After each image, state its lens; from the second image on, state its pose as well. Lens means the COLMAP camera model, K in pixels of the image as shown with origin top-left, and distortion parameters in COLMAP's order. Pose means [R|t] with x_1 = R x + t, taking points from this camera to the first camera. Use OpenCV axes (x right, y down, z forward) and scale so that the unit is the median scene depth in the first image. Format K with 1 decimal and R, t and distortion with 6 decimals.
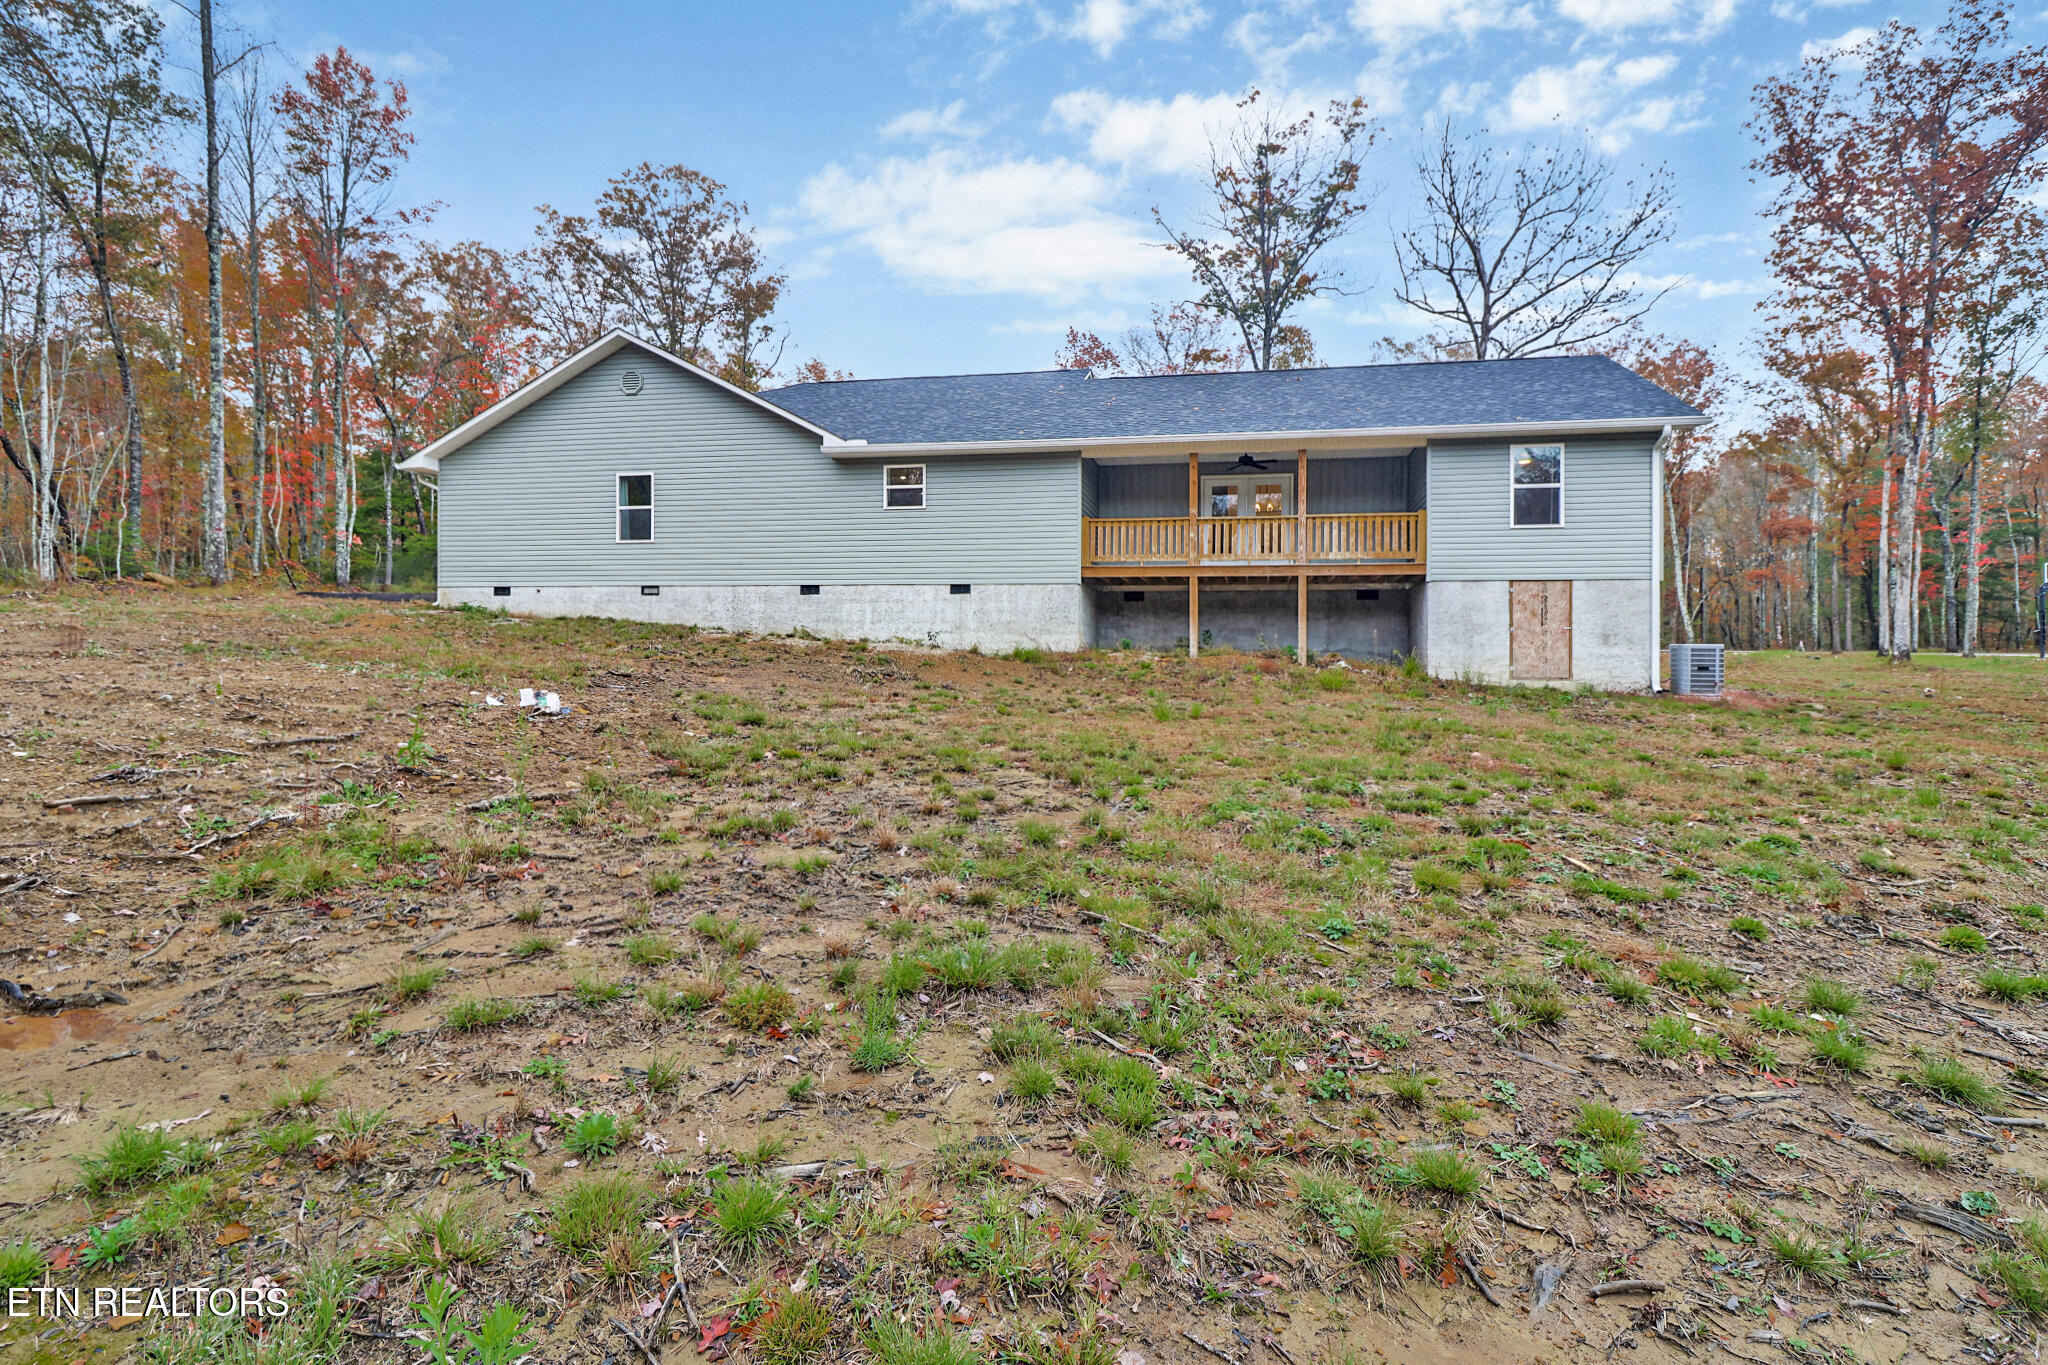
lens RADIAL K [[998.8, 0, 1025.3], [0, 998.8, 683.8], [0, 0, 1]] dist [0.000187, -0.000058]
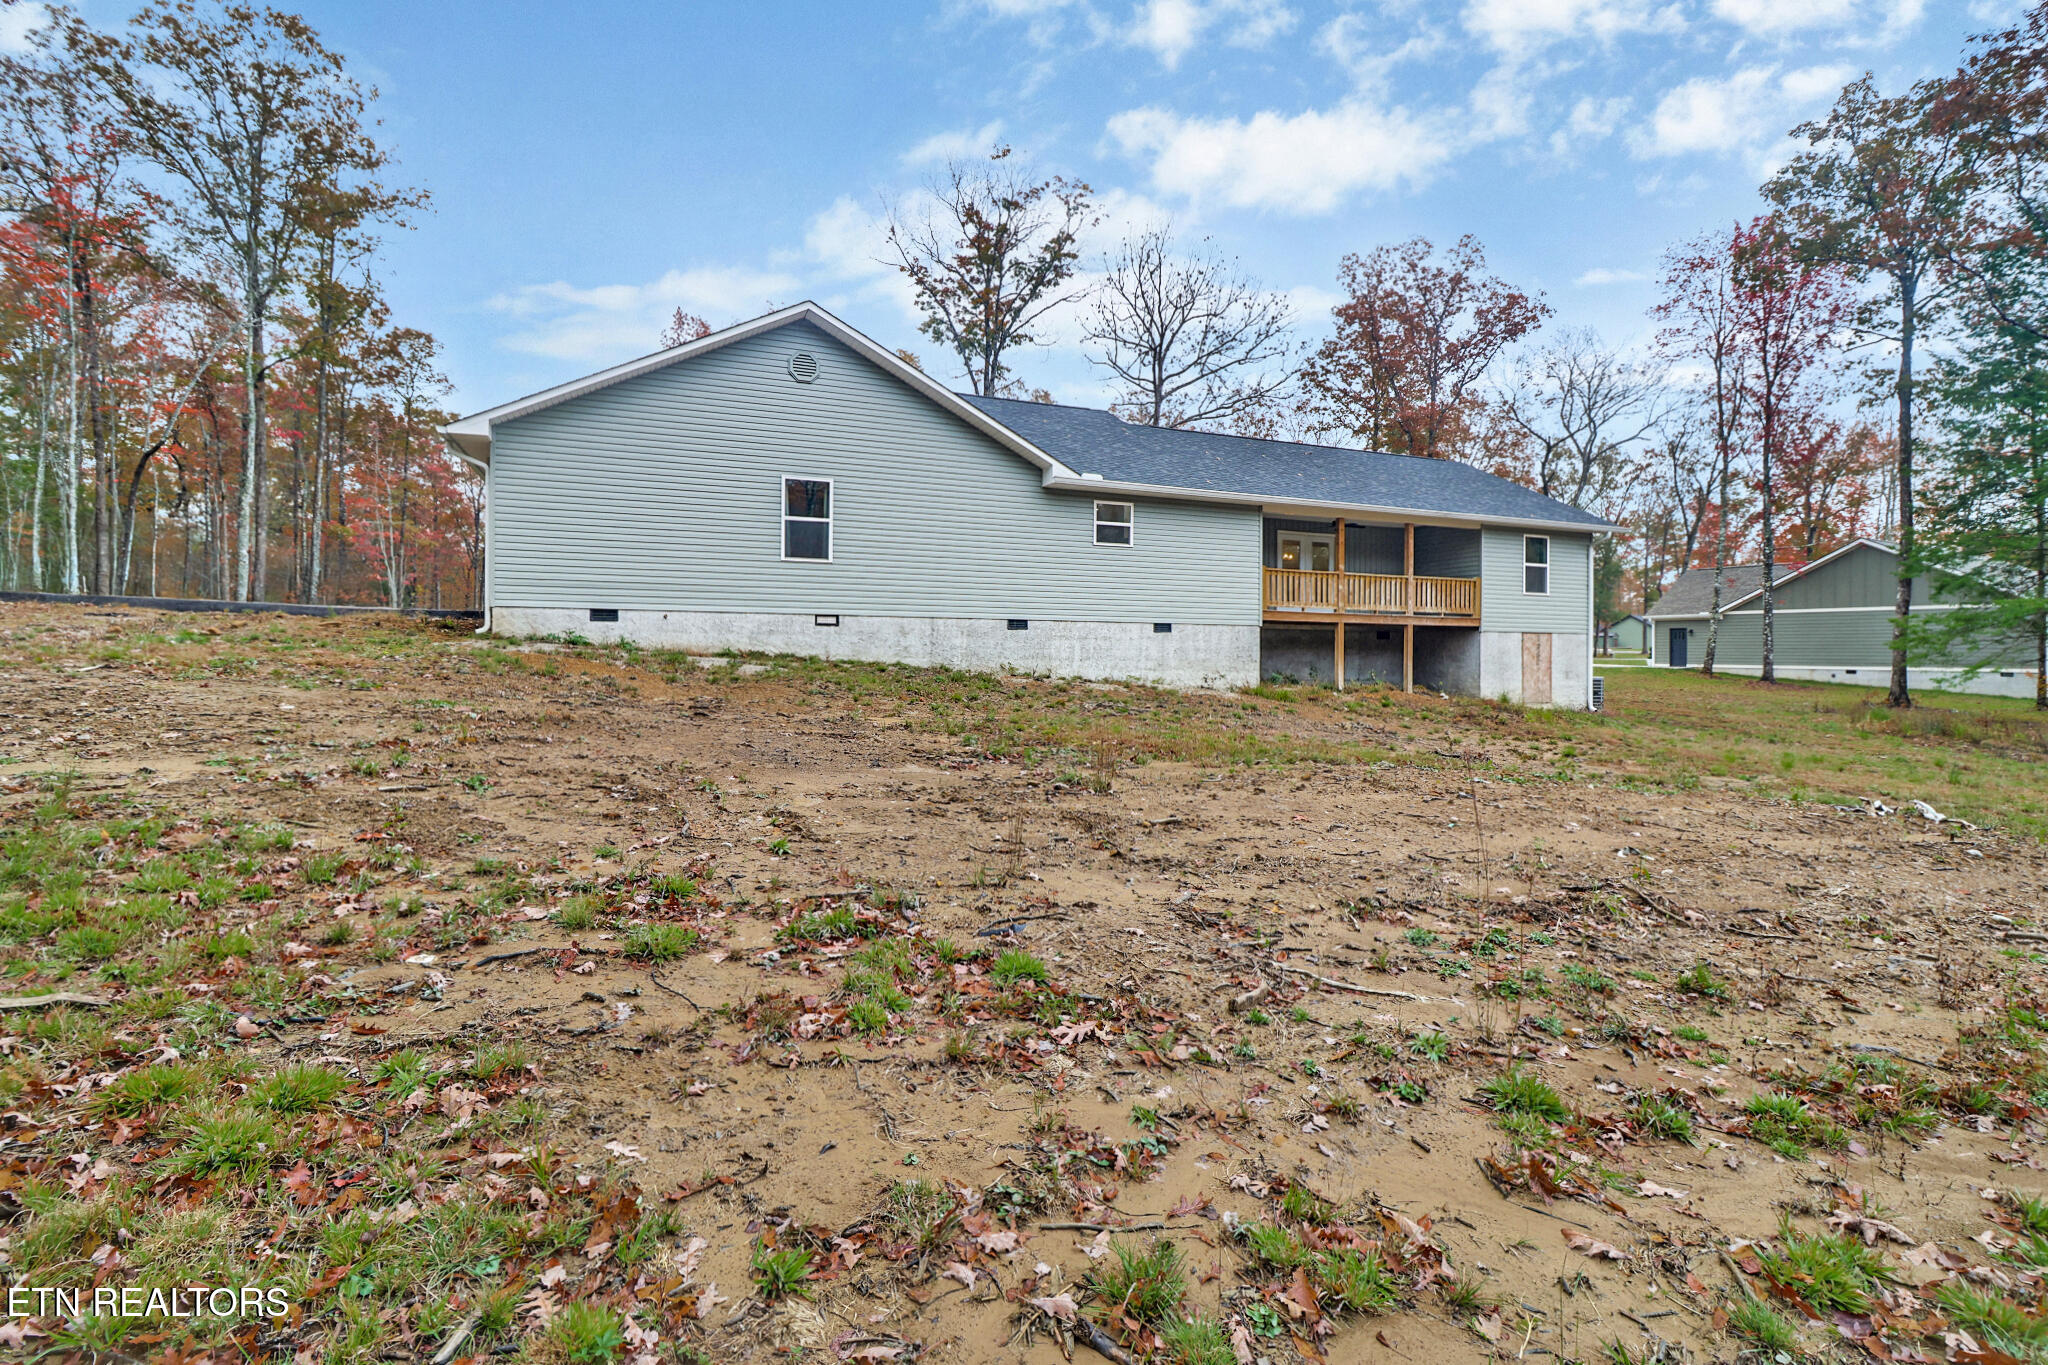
lens RADIAL K [[946.6, 0, 1024.7], [0, 946.6, 669.3], [0, 0, 1]] dist [-0.003304, -0.007342]
pose [[0.826866, -0.012263, 0.562266, -0.724740], [0.010447, 0.999925, 0.006445, -0.059328], [-0.562302, 0.000545, 0.826932, 0.270619]]
